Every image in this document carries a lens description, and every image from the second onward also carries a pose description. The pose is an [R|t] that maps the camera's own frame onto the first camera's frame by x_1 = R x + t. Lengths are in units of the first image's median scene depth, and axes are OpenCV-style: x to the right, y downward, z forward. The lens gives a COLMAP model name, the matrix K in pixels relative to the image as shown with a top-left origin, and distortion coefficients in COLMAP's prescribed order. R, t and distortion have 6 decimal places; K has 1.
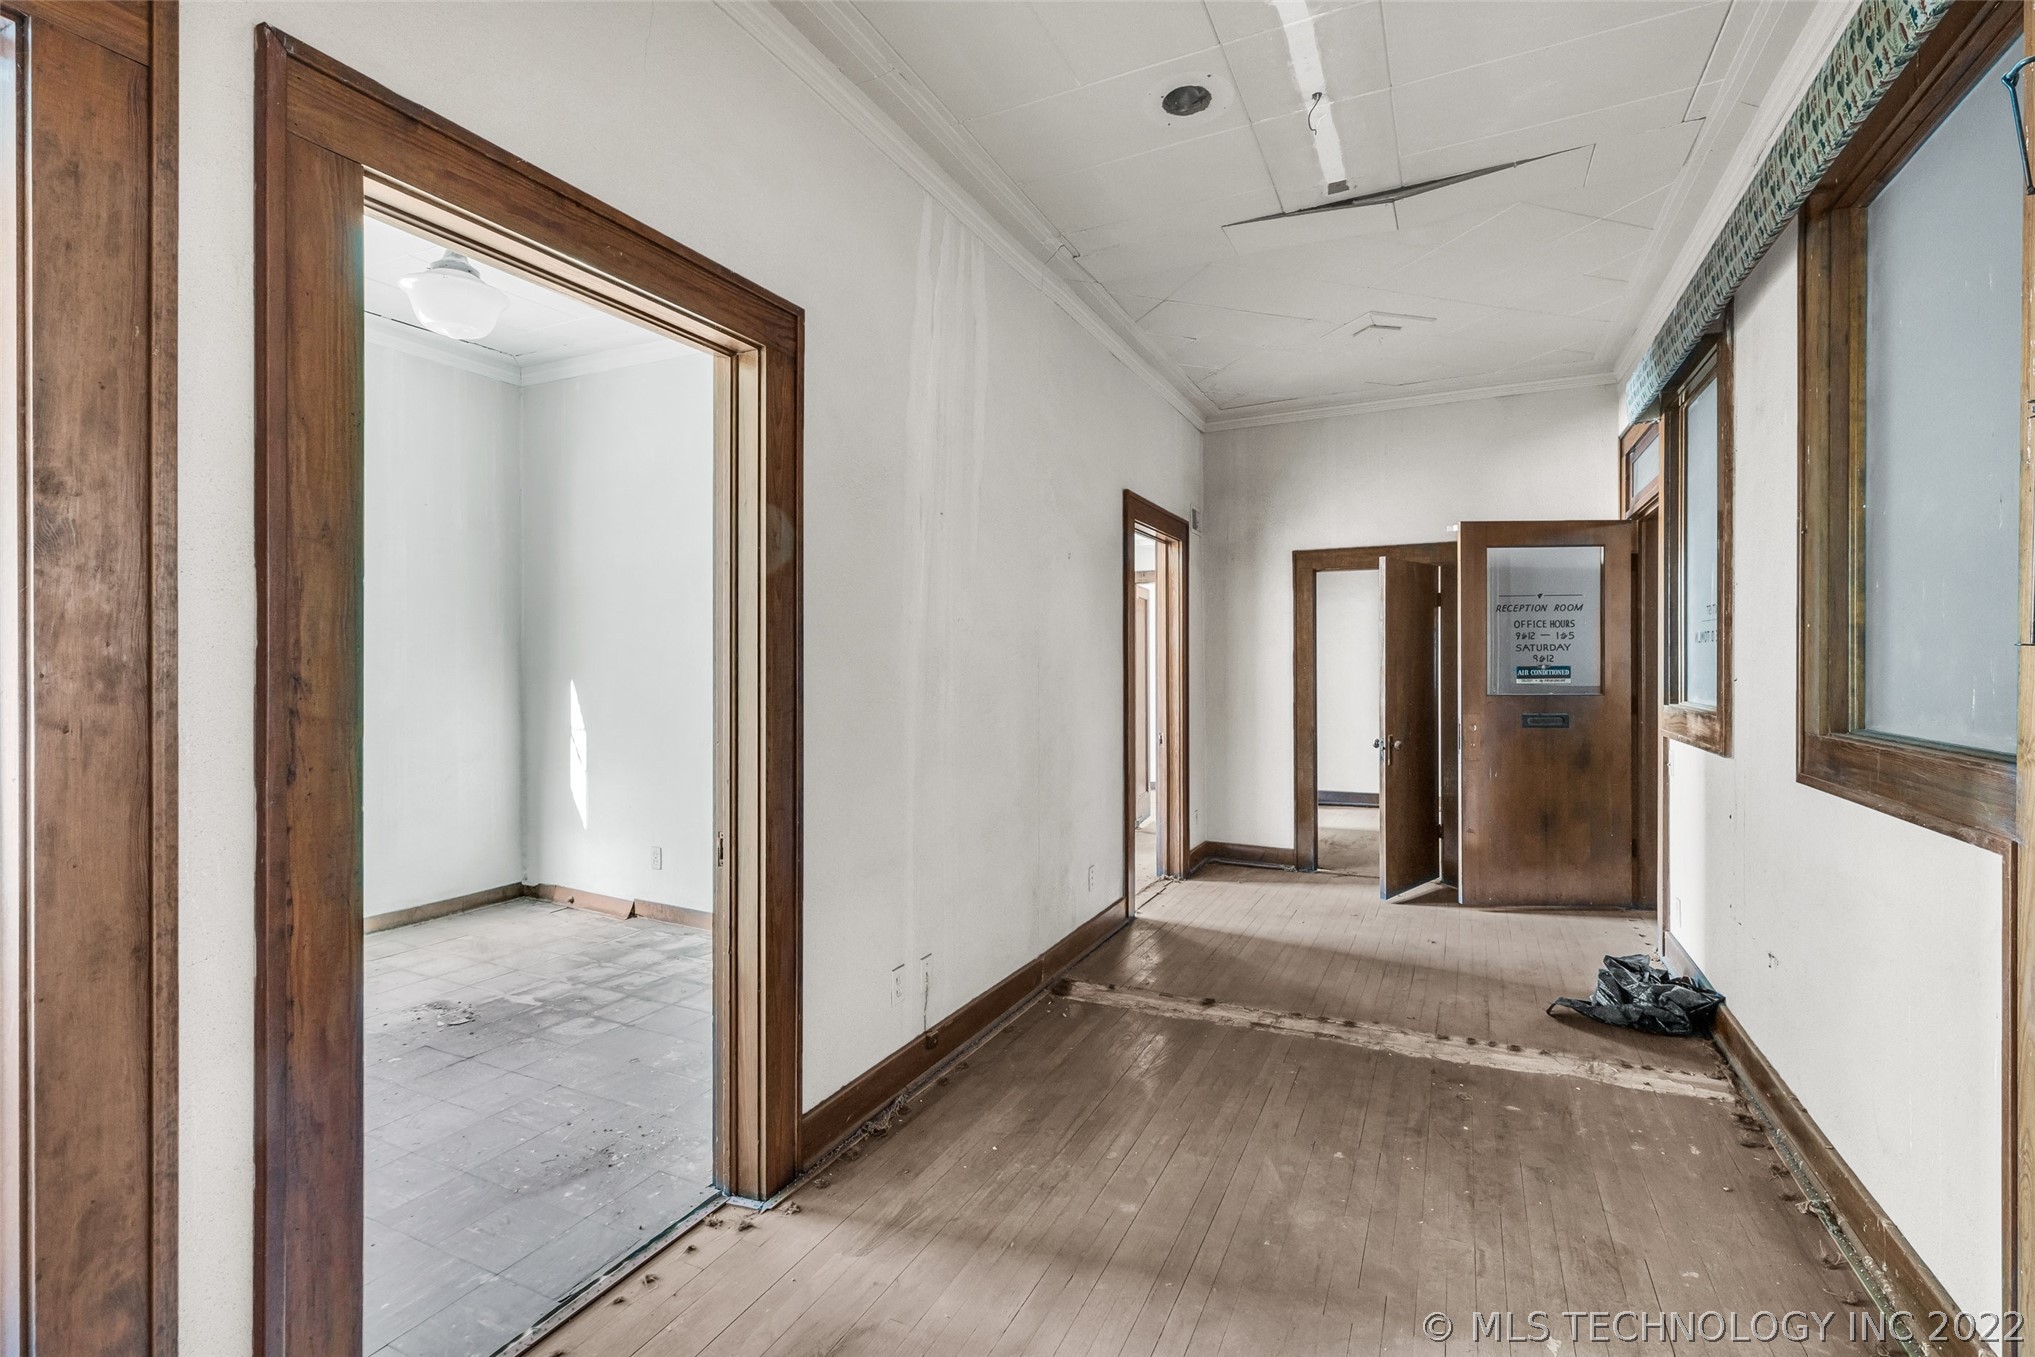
lens RADIAL K [[915.3, 0, 1025.9], [0, 915.3, 669.4], [0, 0, 1]] dist [0.000221, 0.000245]
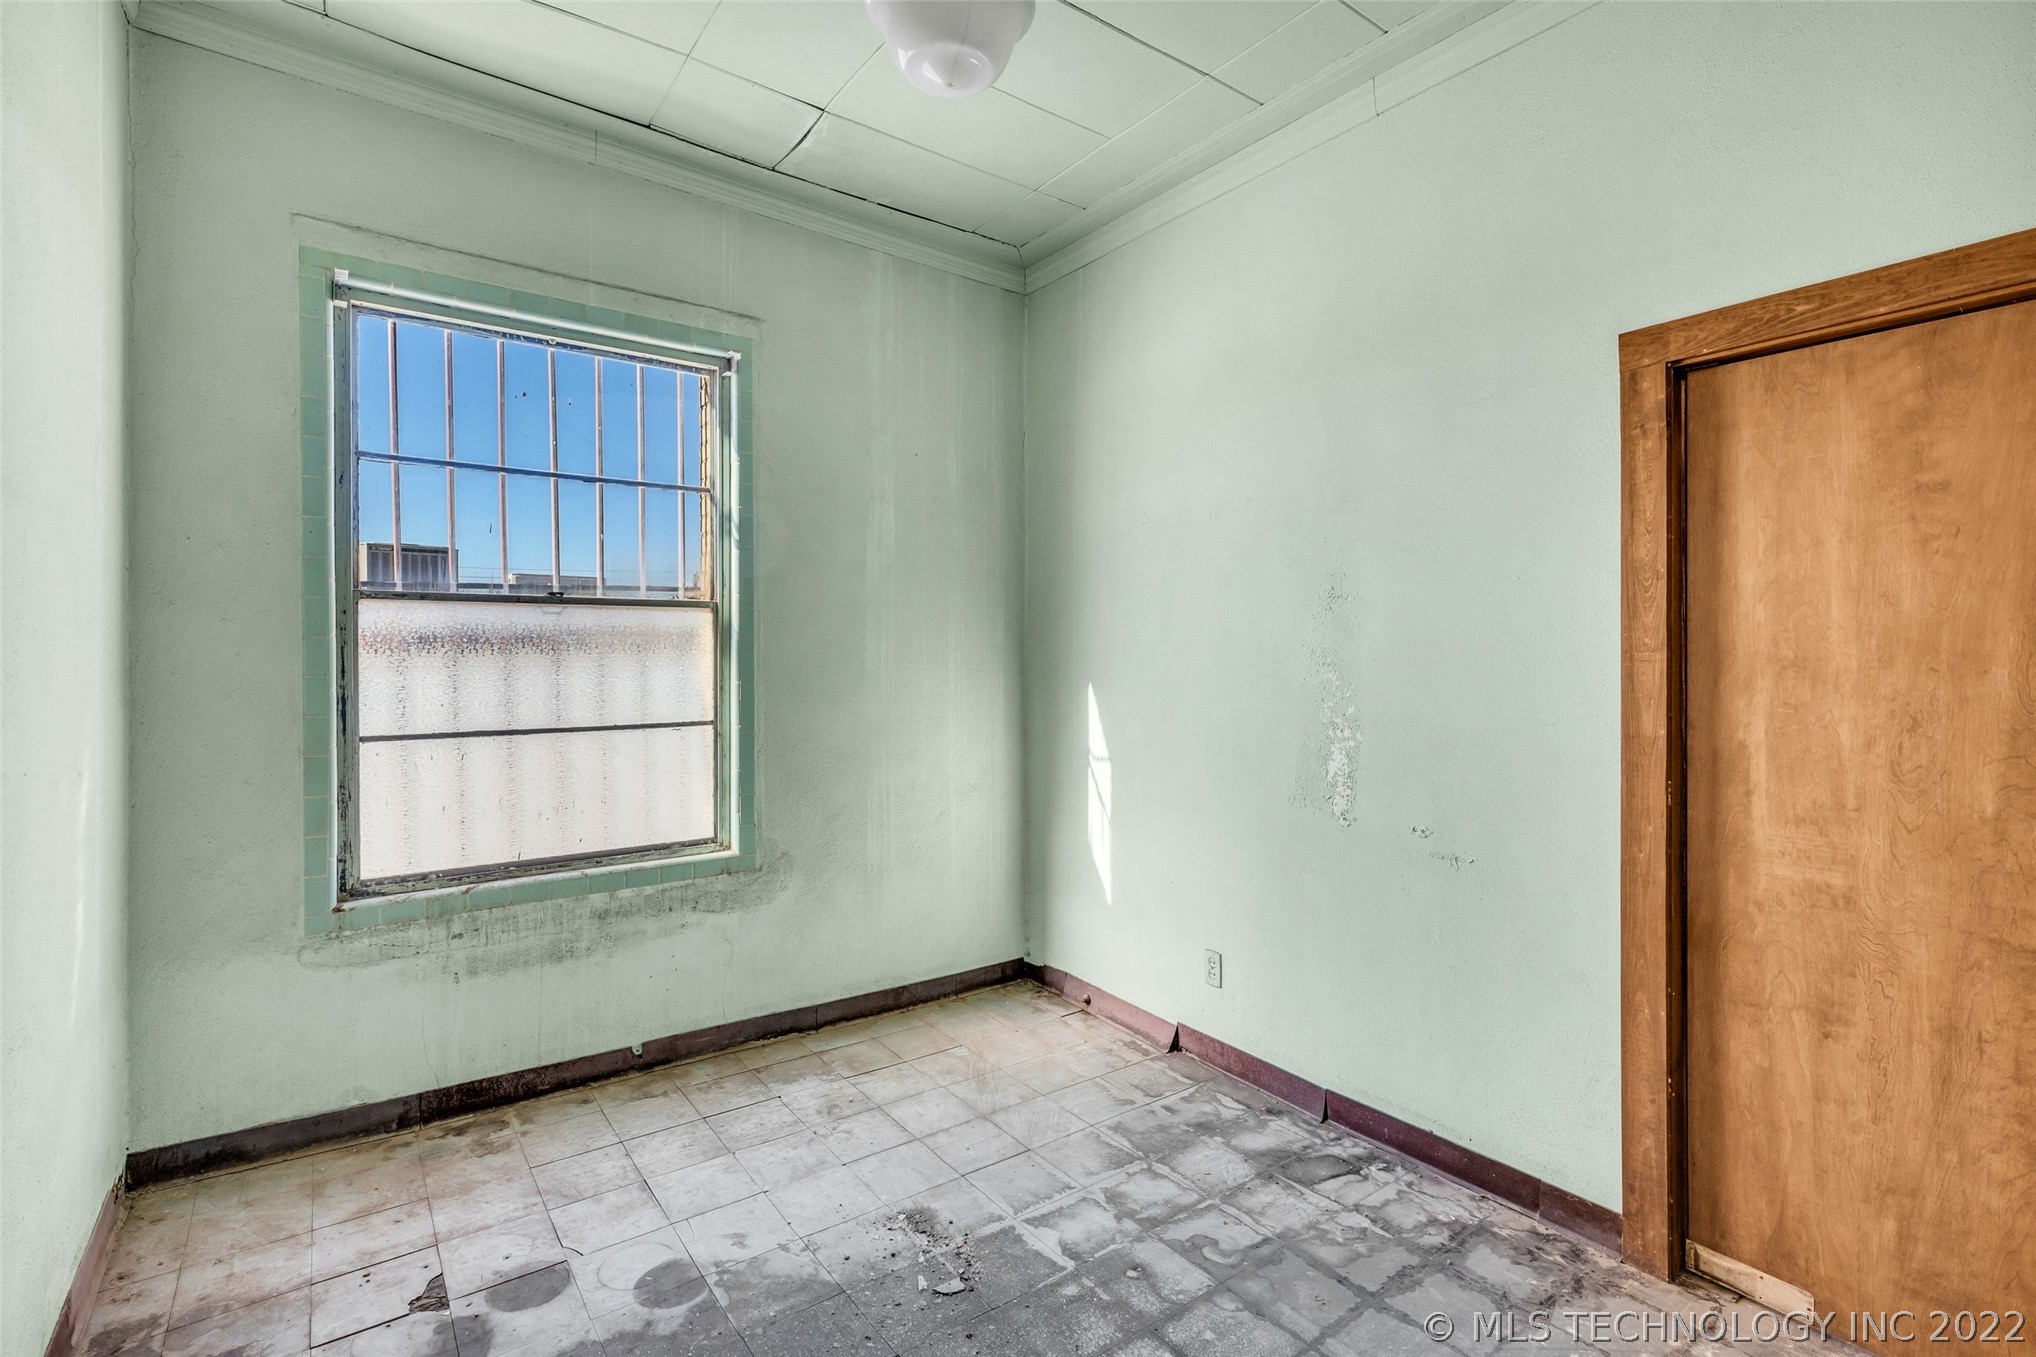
lens RADIAL K [[915.8, 0, 1006.2], [0, 915.8, 671.0], [0, 0, 1]] dist [0.000221, 0.000245]
pose [[0.878555, 0.001528, -0.477638, -0.250825], [-0.002051, 0.999998, -0.000574, -0.002015], [0.477637, 0.001484, 0.878556, 0.408645]]
